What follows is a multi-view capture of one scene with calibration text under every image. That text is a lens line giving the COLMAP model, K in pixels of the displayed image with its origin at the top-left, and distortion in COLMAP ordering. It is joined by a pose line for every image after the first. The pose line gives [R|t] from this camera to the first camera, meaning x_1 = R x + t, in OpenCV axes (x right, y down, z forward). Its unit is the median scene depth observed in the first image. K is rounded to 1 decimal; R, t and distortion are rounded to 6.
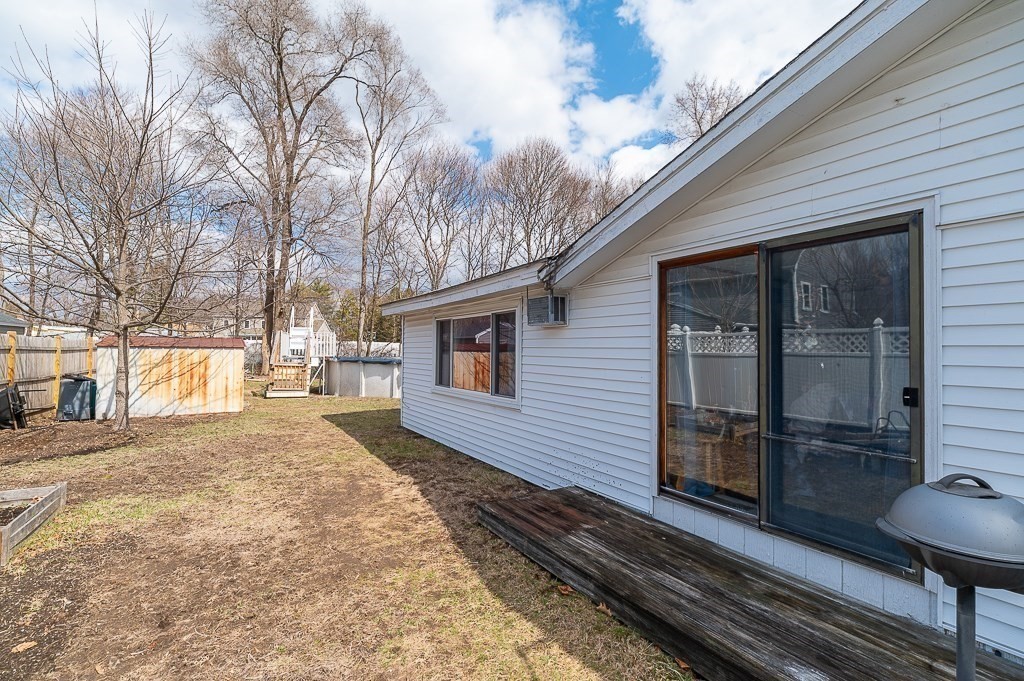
lens RADIAL K [[440.7, 0, 512.0], [0, 440.7, 340.5], [0, 0, 1]] dist [-0.000075, -0.000016]
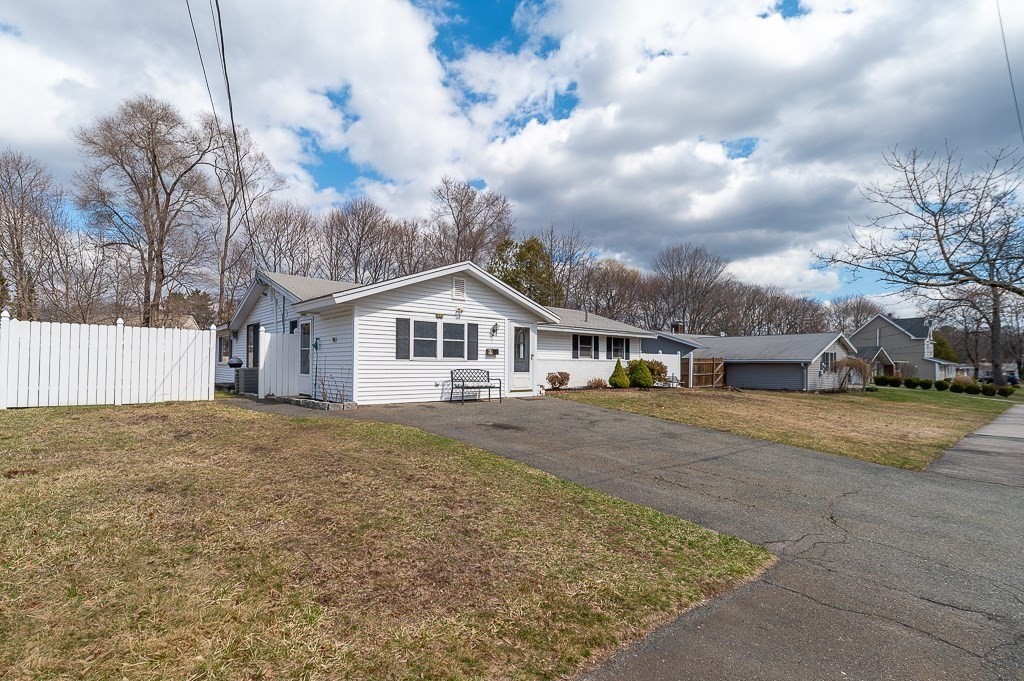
lens RADIAL K [[485.2, 0, 511.1], [0, 485.2, 358.6], [0, 0, 1]] dist [0.000979, 0.000128]
pose [[0.989738, -0.000305, 0.142894, 0.353534], [-0.001466, 0.999923, 0.012288, 0.014706], [-0.142887, -0.012371, 0.989662, -0.652704]]
